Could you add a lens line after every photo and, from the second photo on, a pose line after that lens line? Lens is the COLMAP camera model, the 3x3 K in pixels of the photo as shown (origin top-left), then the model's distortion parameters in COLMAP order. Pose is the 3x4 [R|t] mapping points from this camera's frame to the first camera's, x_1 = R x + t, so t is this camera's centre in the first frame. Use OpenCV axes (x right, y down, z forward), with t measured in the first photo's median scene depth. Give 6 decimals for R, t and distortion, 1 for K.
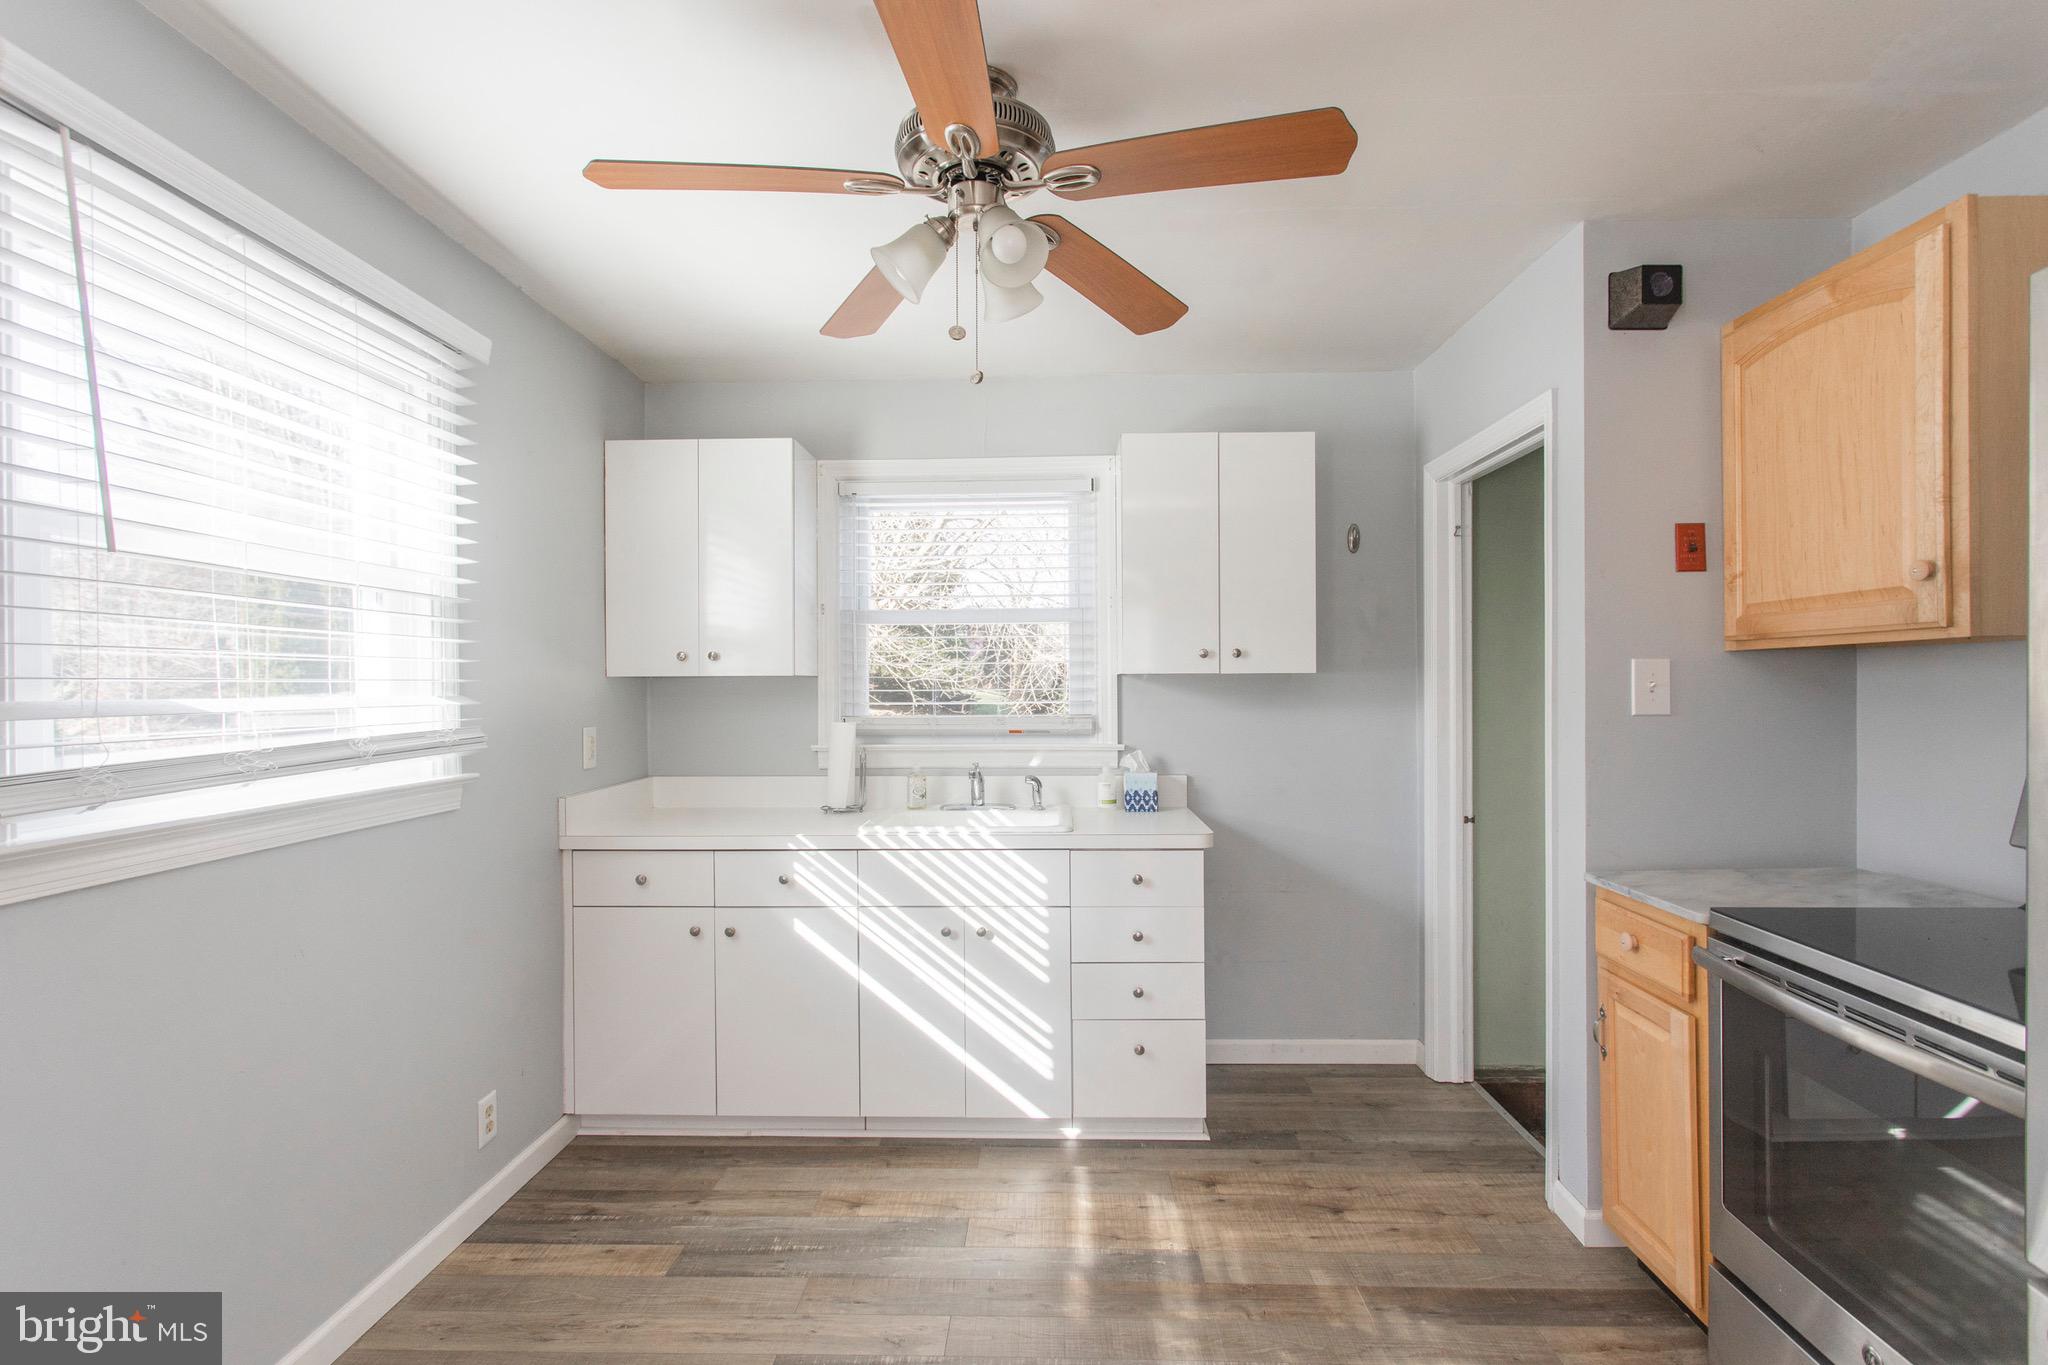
lens RADIAL K [[994.4, 0, 1028.3], [0, 994.4, 684.9], [0, 0, 1]] dist [0.001108, 0.001266]
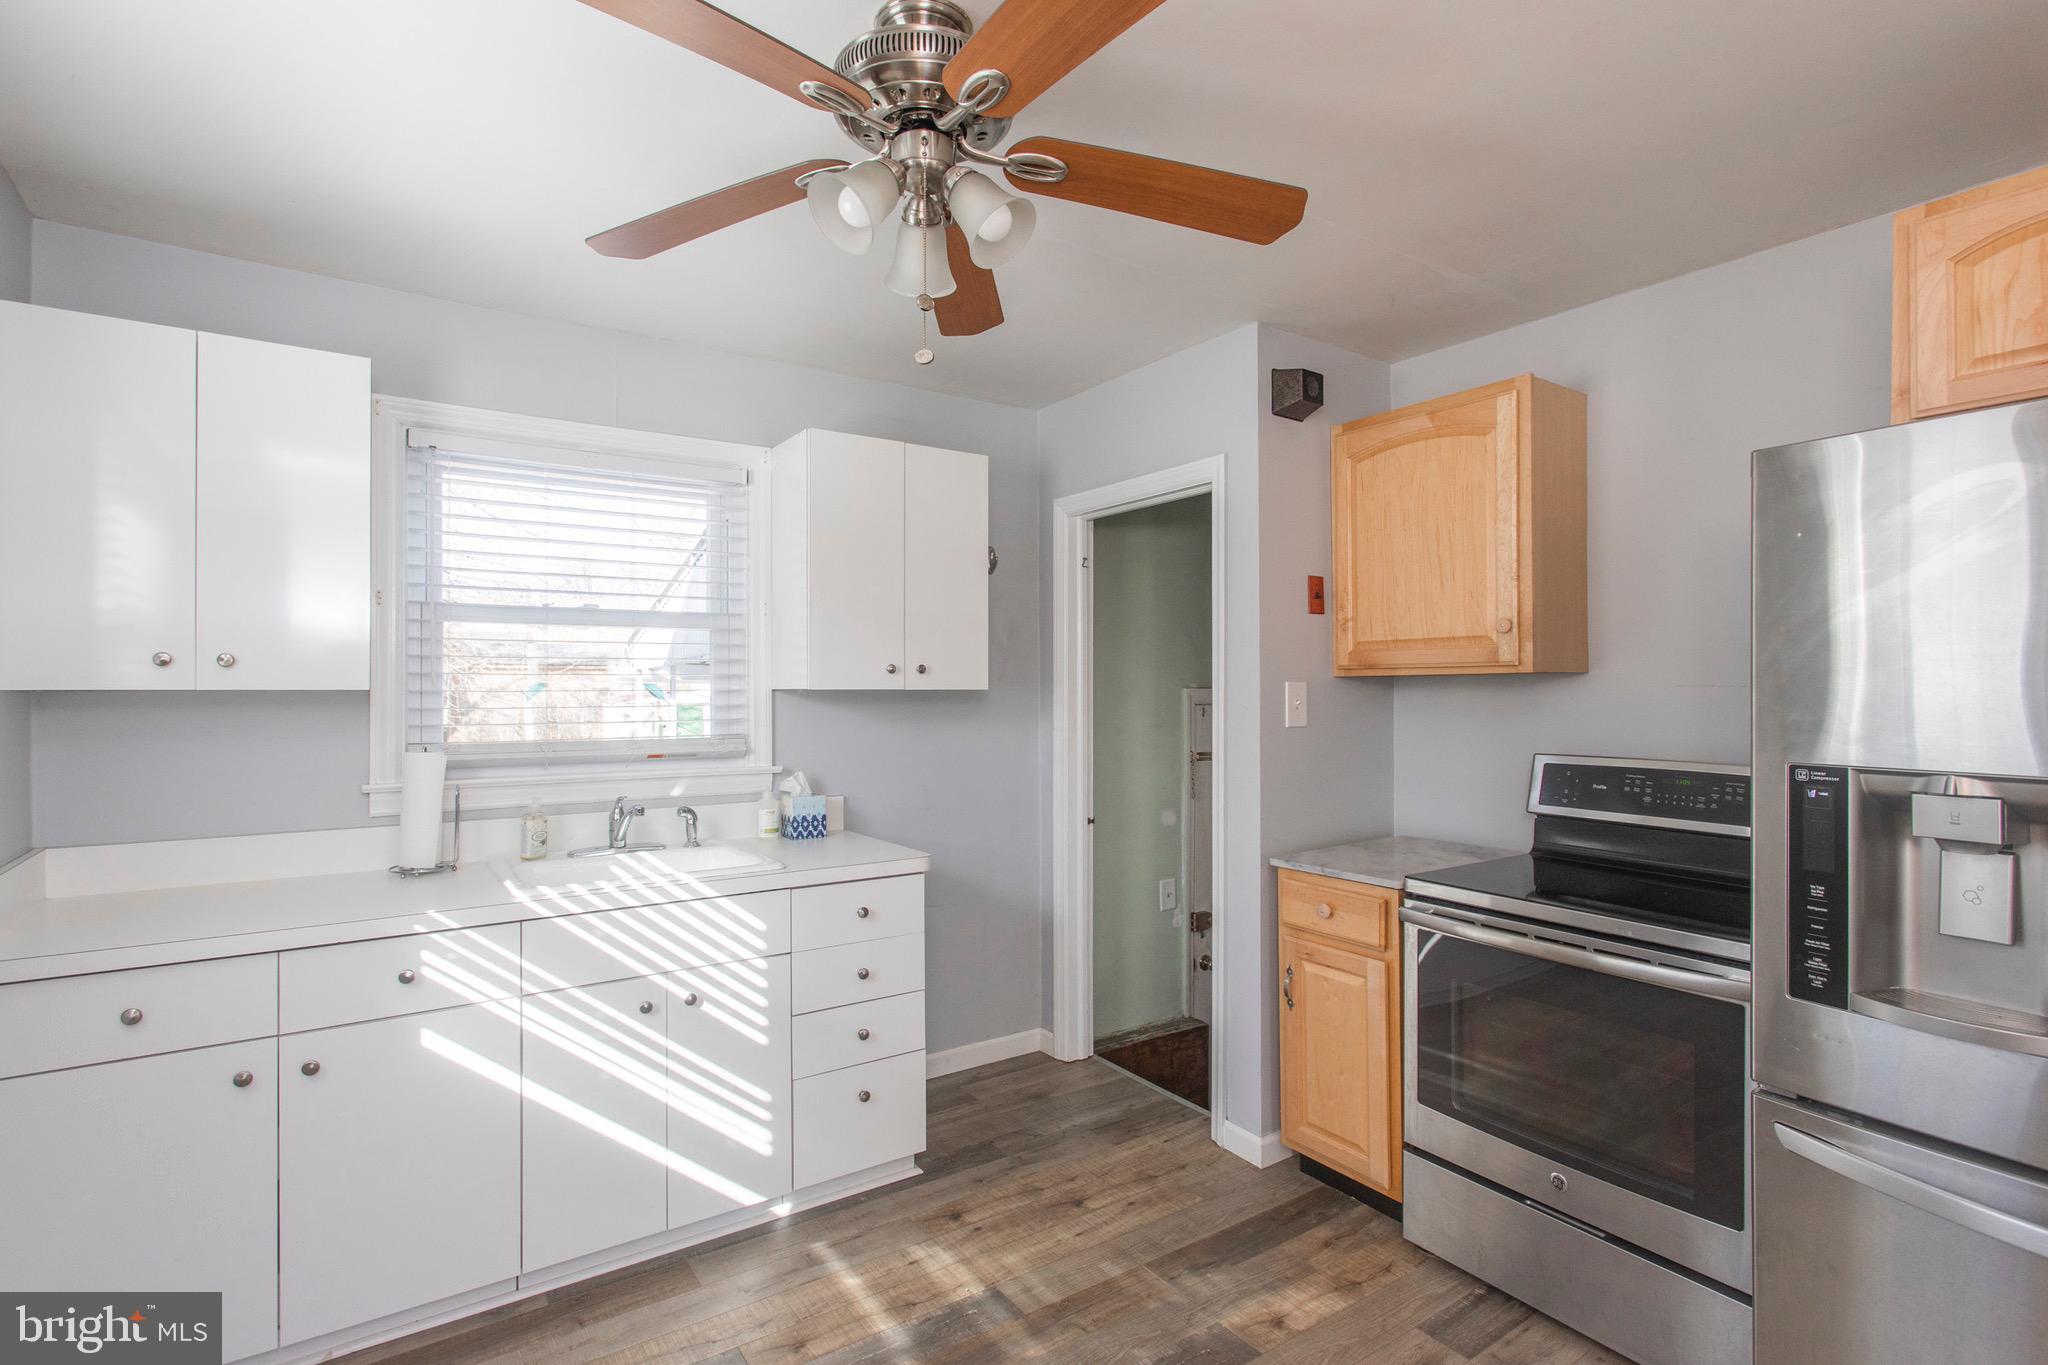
lens RADIAL K [[993.4, 0, 1050.1], [0, 993.4, 680.5], [0, 0, 1]] dist [-0.000386, 0.008787]
pose [[0.802388, 0.009882, 0.596721, -0.307875], [-0.002863, 0.999915, -0.012708, -0.009430], [-0.596796, 0.008488, 0.802348, 0.150744]]
